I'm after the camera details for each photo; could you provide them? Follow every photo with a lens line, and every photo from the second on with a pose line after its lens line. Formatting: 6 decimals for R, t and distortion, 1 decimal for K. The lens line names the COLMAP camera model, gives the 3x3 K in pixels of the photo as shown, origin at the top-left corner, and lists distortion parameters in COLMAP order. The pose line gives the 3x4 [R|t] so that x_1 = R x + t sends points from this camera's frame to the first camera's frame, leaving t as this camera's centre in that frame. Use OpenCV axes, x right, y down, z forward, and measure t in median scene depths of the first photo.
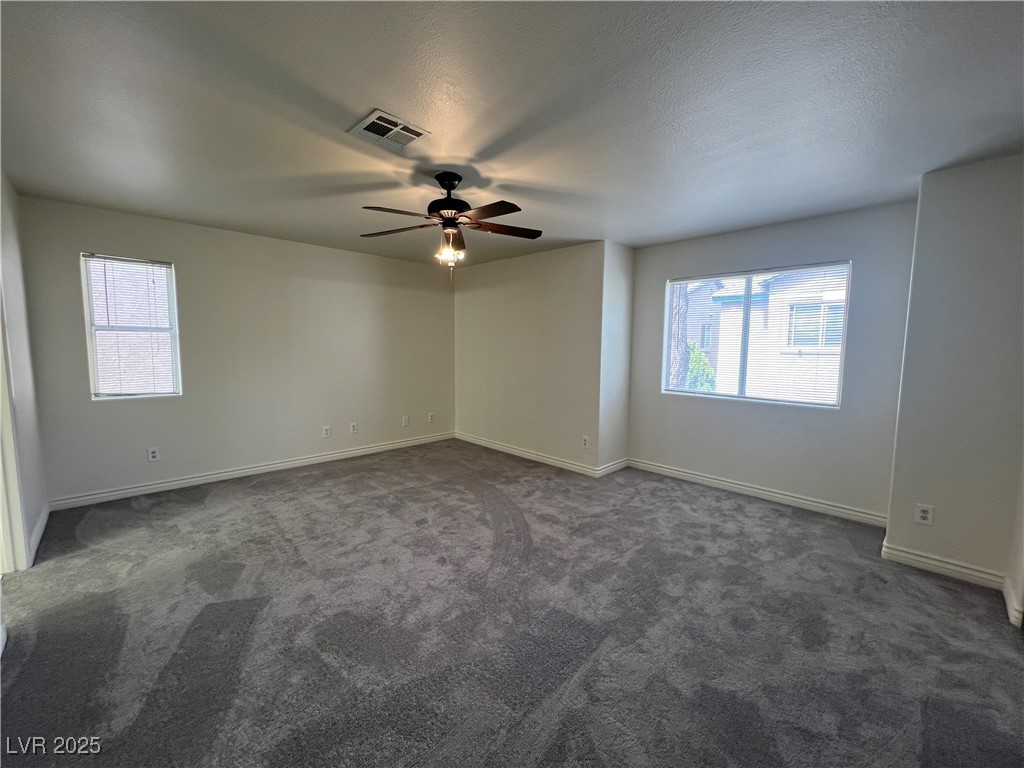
lens RADIAL K [[409.9, 0, 509.6], [0, 409.9, 382.5], [0, 0, 1]] dist [-0.001230, 0.000540]
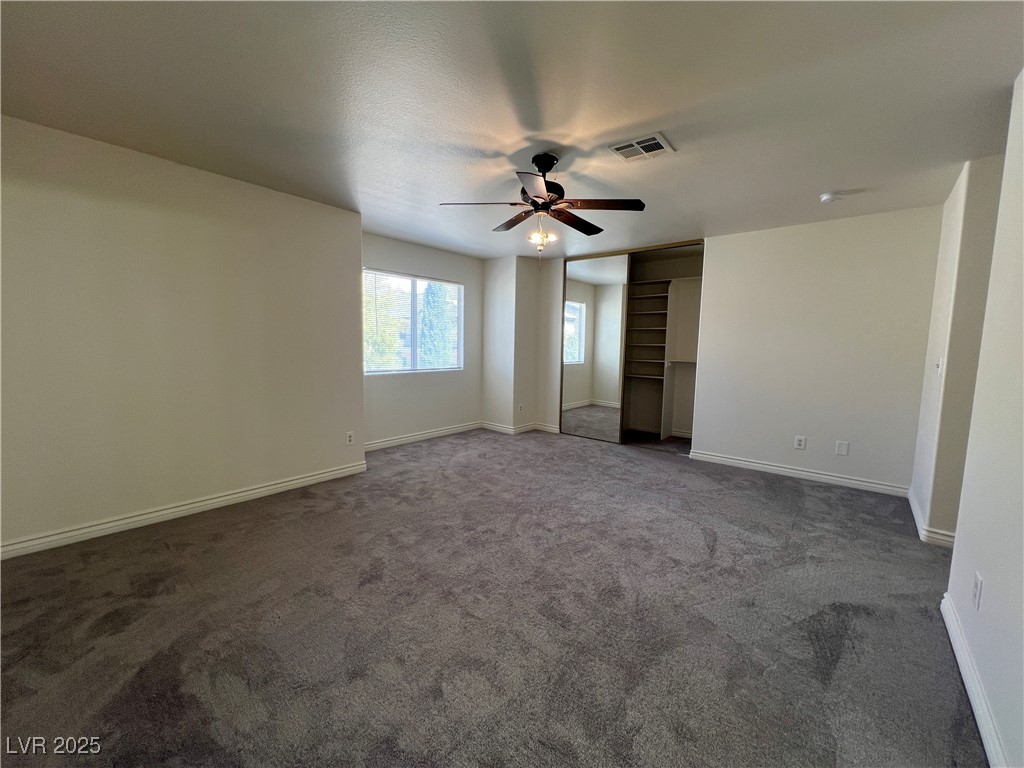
lens RADIAL K [[409.9, 0, 509.6], [0, 409.9, 382.5], [0, 0, 1]] dist [-0.001230, 0.000540]
pose [[-0.104592, -0.105252, 0.988930, -1.126337], [0.071781, 0.990992, 0.113063, -0.078415], [-0.991921, 0.082812, -0.096095, 1.164959]]
